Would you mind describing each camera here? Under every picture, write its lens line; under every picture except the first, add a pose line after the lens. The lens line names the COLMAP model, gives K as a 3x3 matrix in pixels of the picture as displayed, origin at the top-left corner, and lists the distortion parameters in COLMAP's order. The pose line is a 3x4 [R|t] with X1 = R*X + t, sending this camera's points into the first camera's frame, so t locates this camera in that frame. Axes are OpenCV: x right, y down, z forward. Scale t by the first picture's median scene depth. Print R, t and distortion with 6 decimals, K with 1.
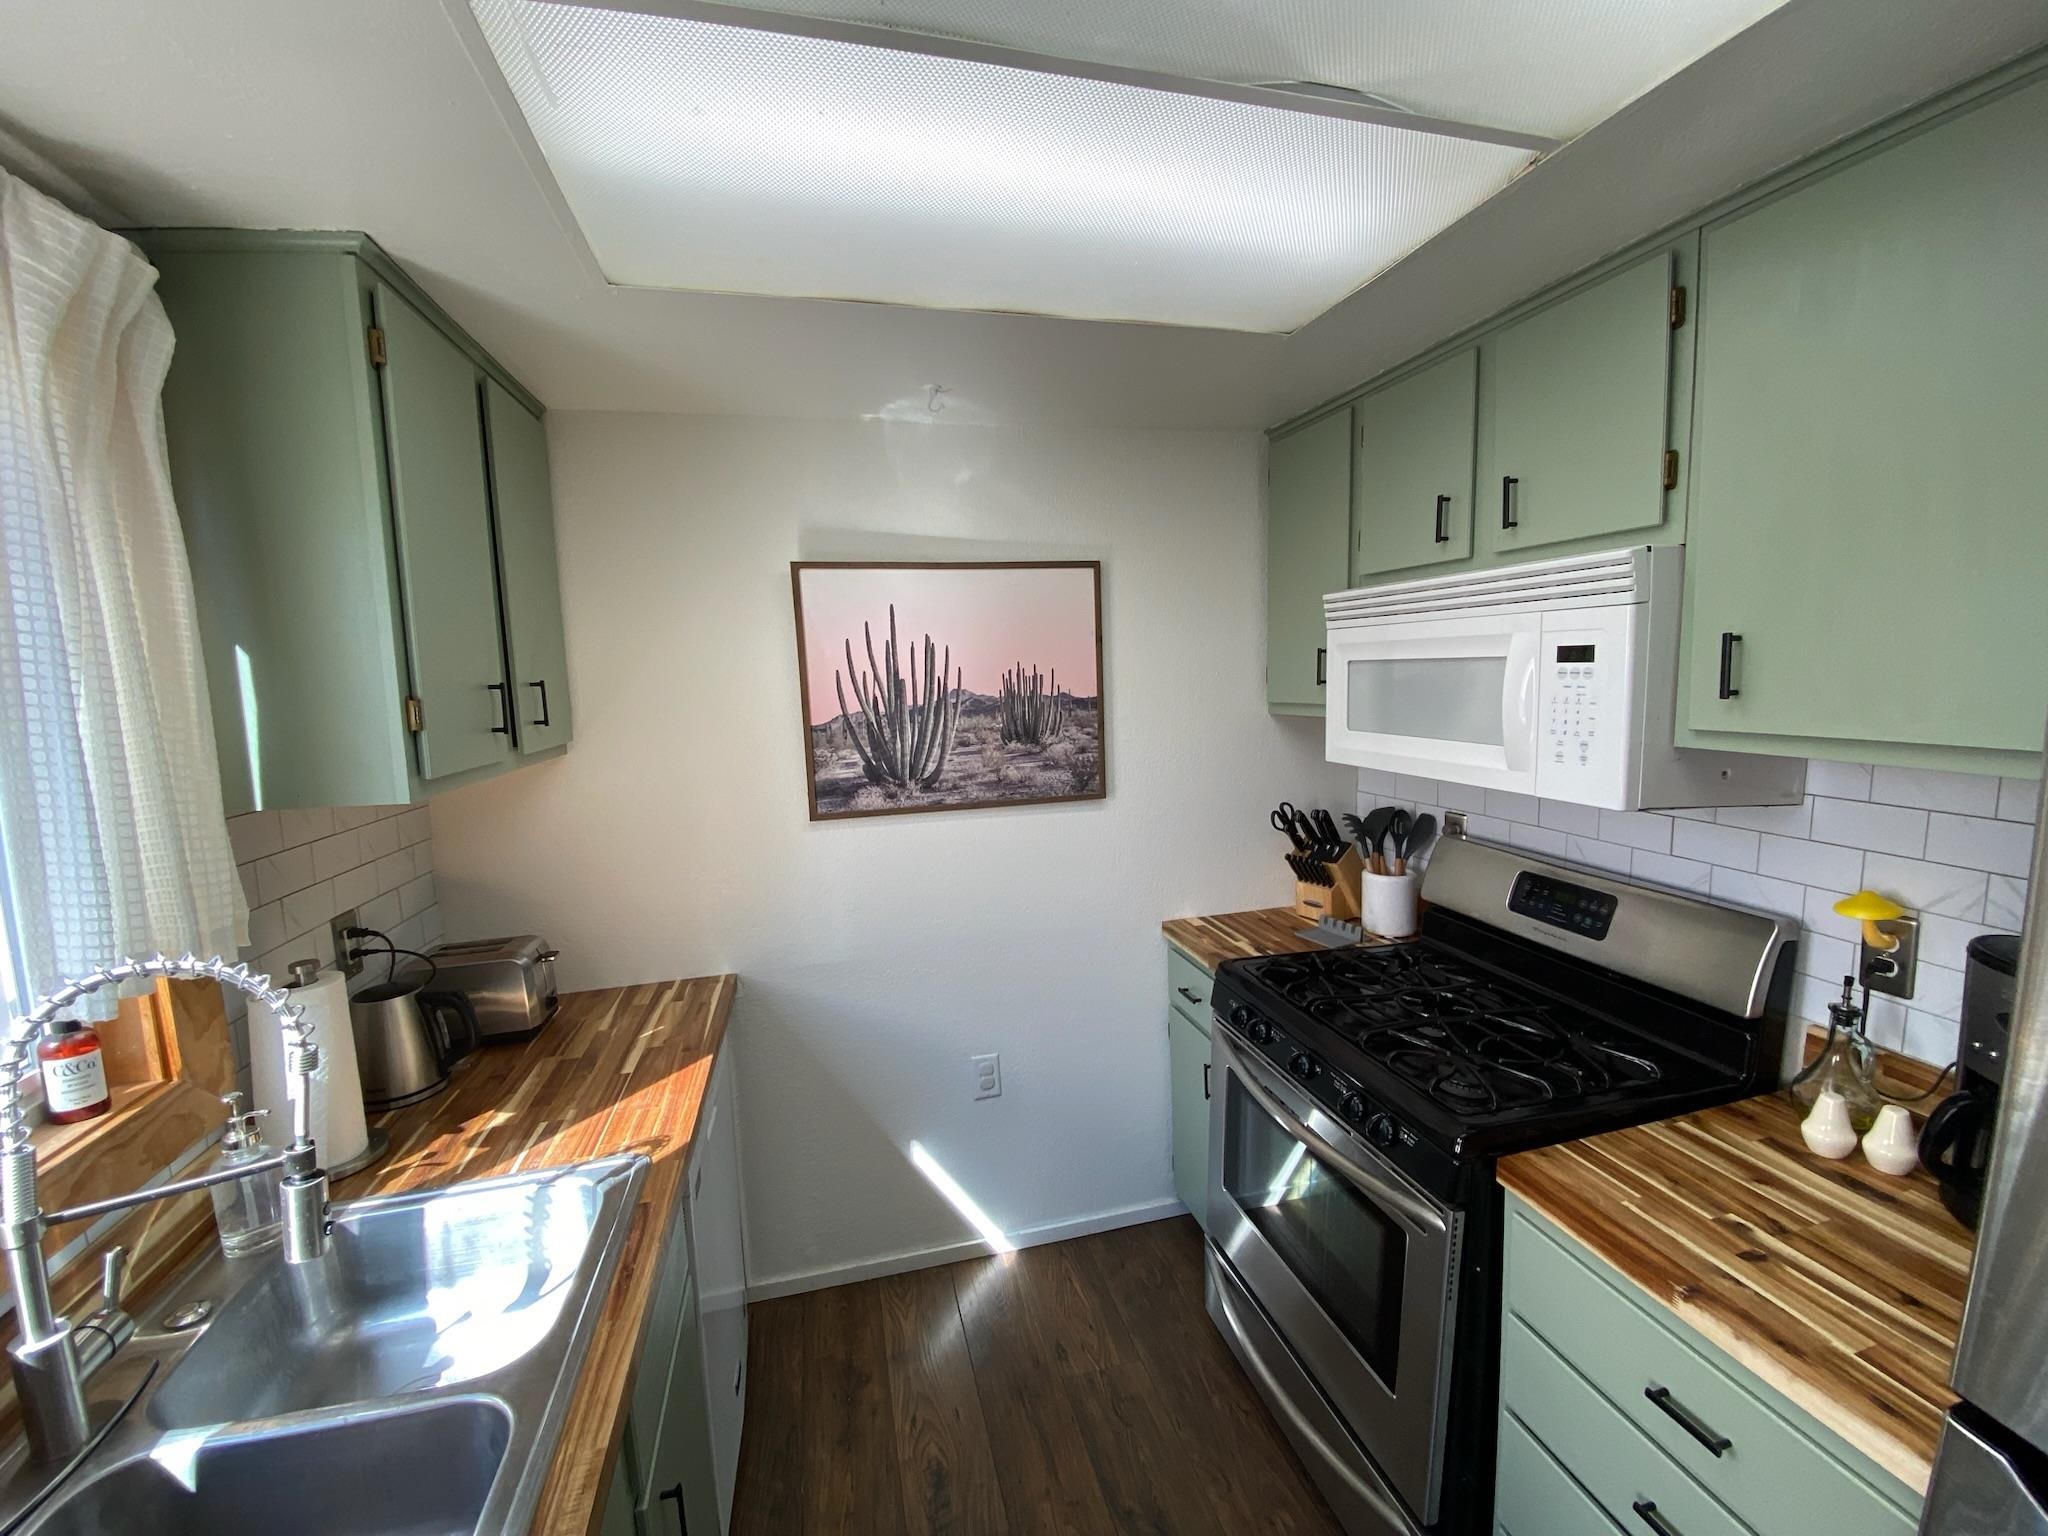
lens RADIAL K [[825.3, 0, 1024.0], [0, 825.3, 768.0], [0, 0, 1]] dist [0.035988, -0.026497]
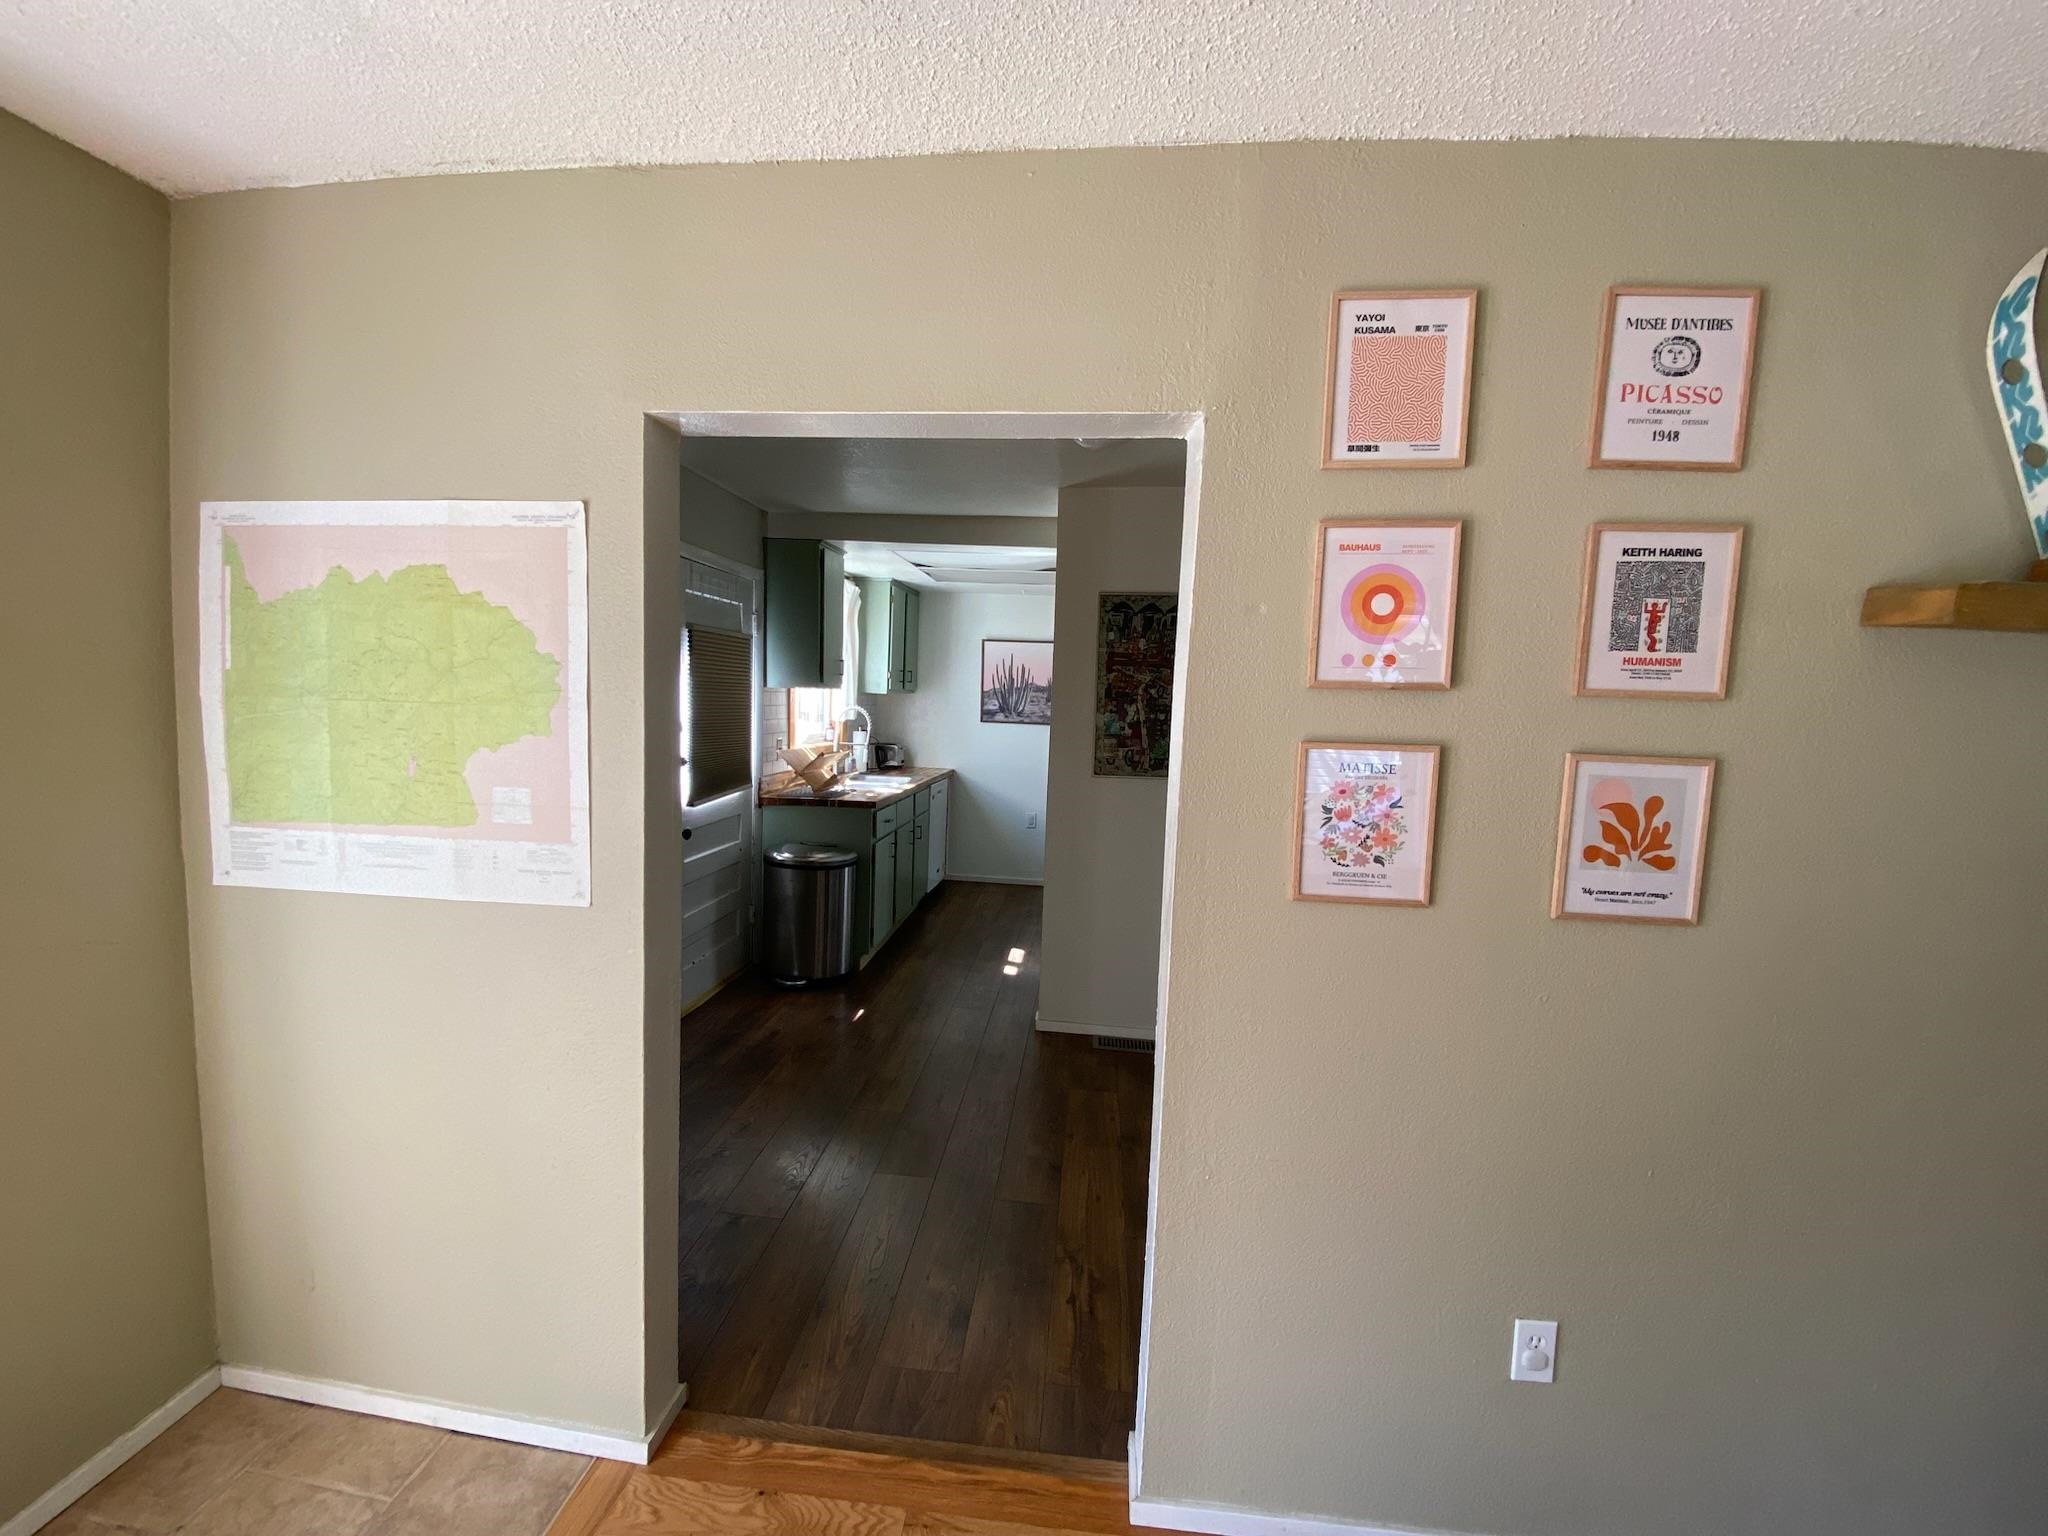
lens RADIAL K [[825.3, 0, 1024.0], [0, 825.3, 768.0], [0, 0, 1]] dist [0.035988, -0.026497]
pose [[0.937373, 0.098645, -0.334068, 0.935366], [-0.108390, 0.994052, -0.010608, 0.248715], [0.331035, 0.046153, 0.942489, -1.829524]]
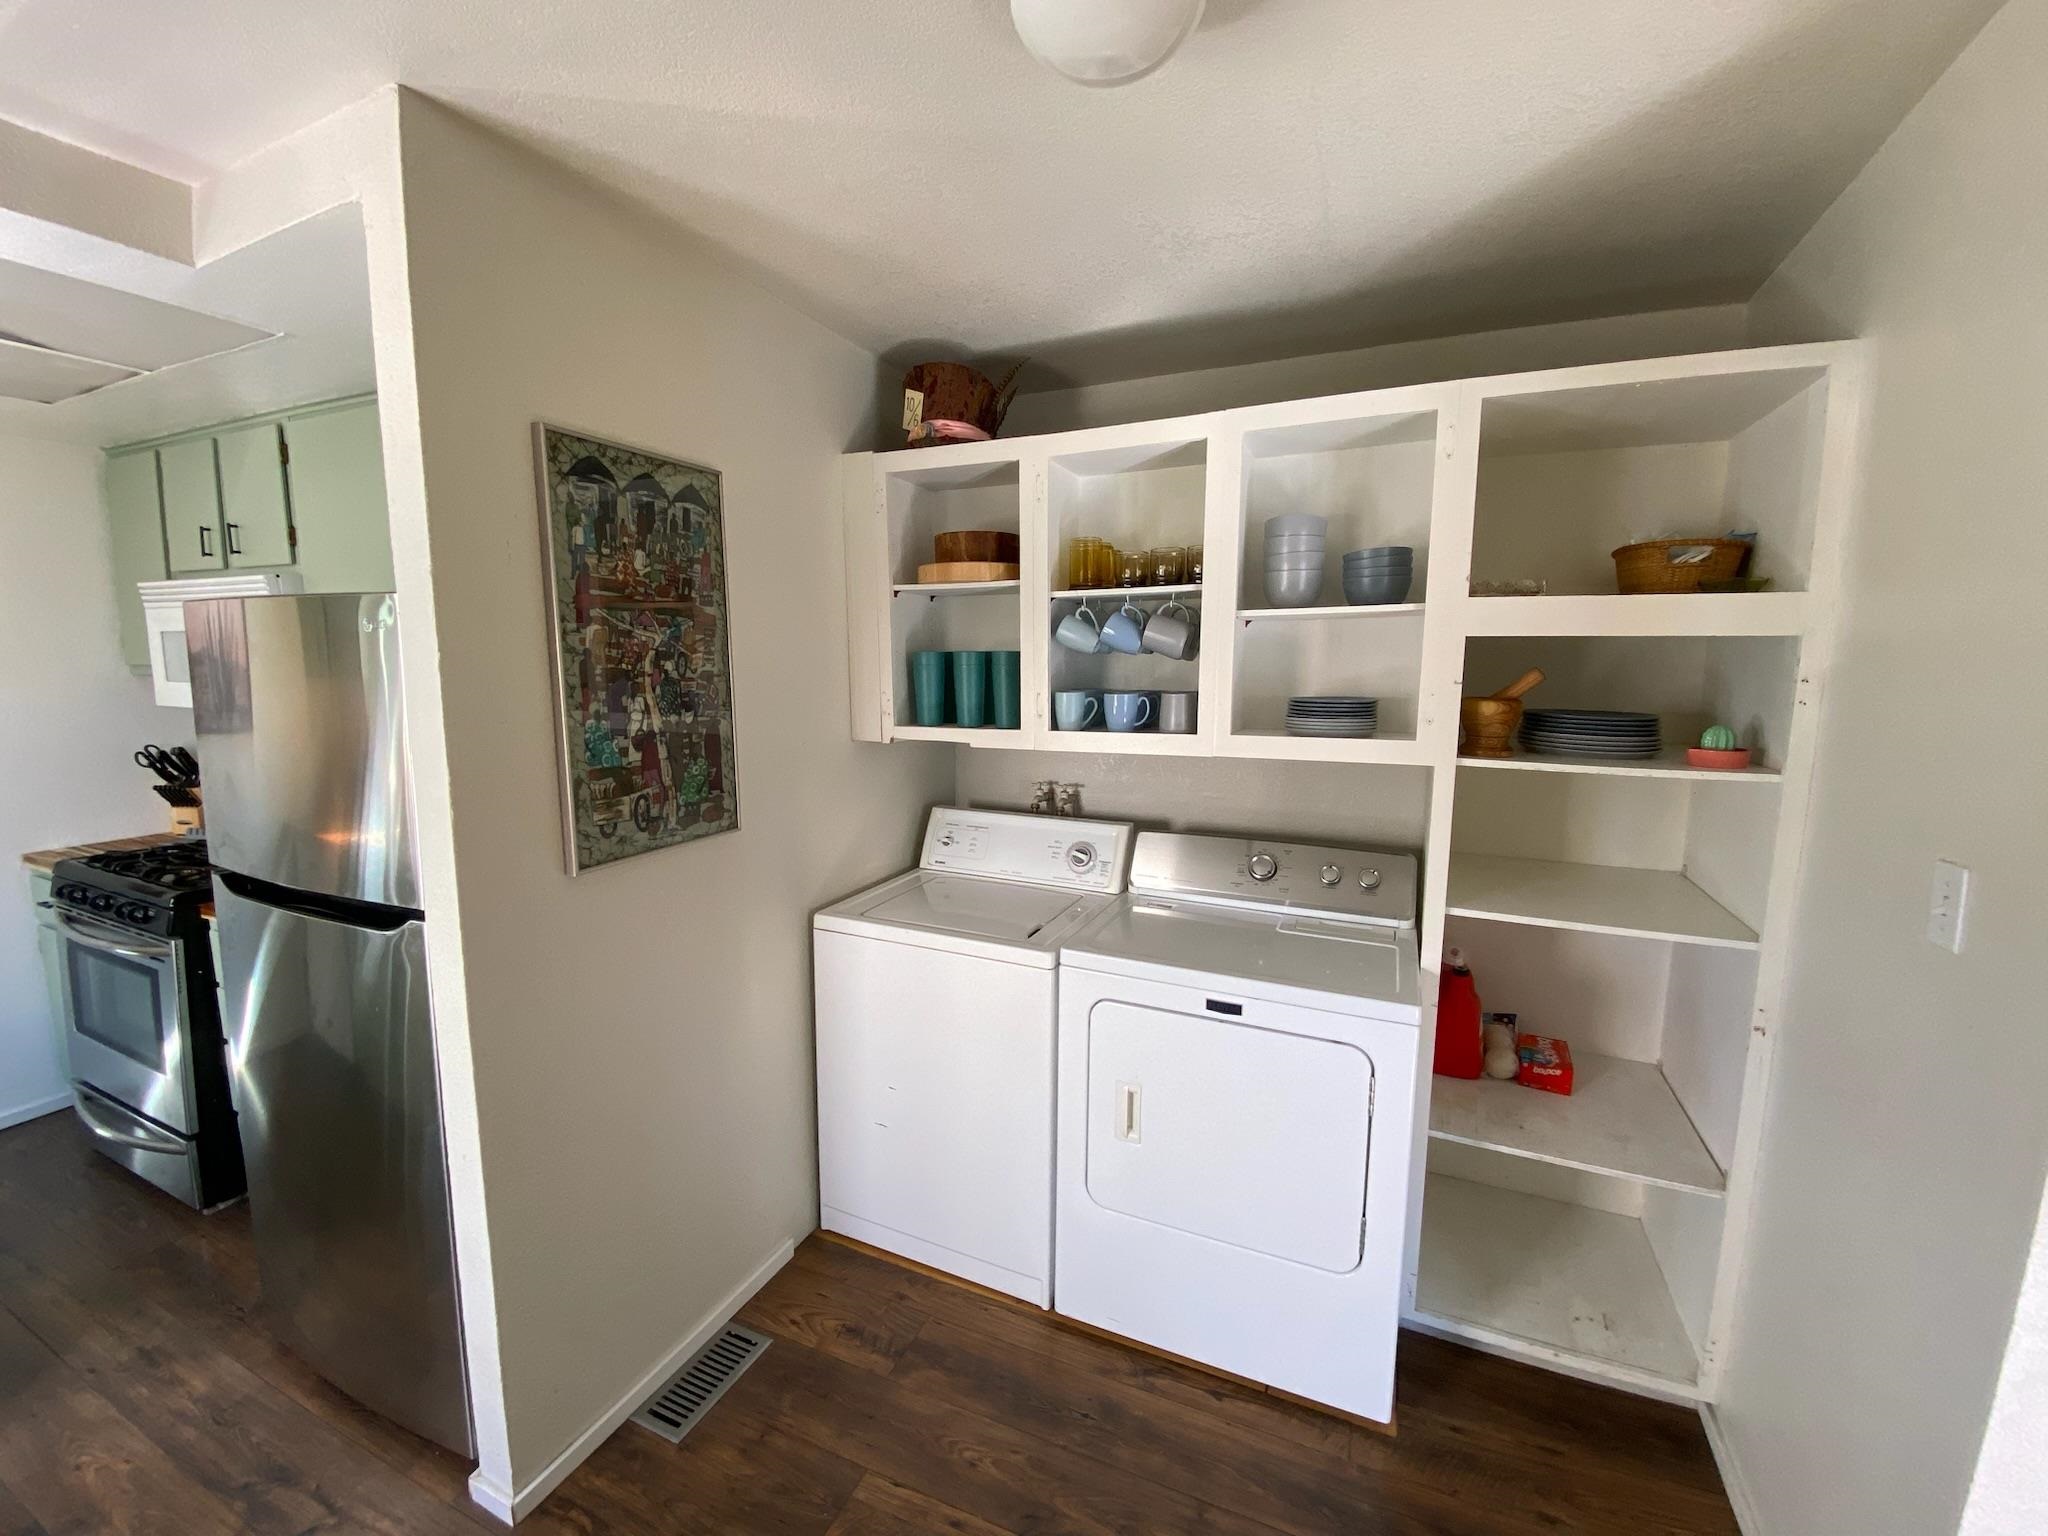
lens RADIAL K [[829.4, 0, 1024.1], [0, 829.4, 765.8], [0, 0, 1]] dist [0.044044, -0.032794]
pose [[0.625360, -0.061409, 0.777916, 0.173072], [0.066678, 0.997458, 0.025137, 0.144314], [-0.777482, 0.036150, 0.627865, -0.917358]]
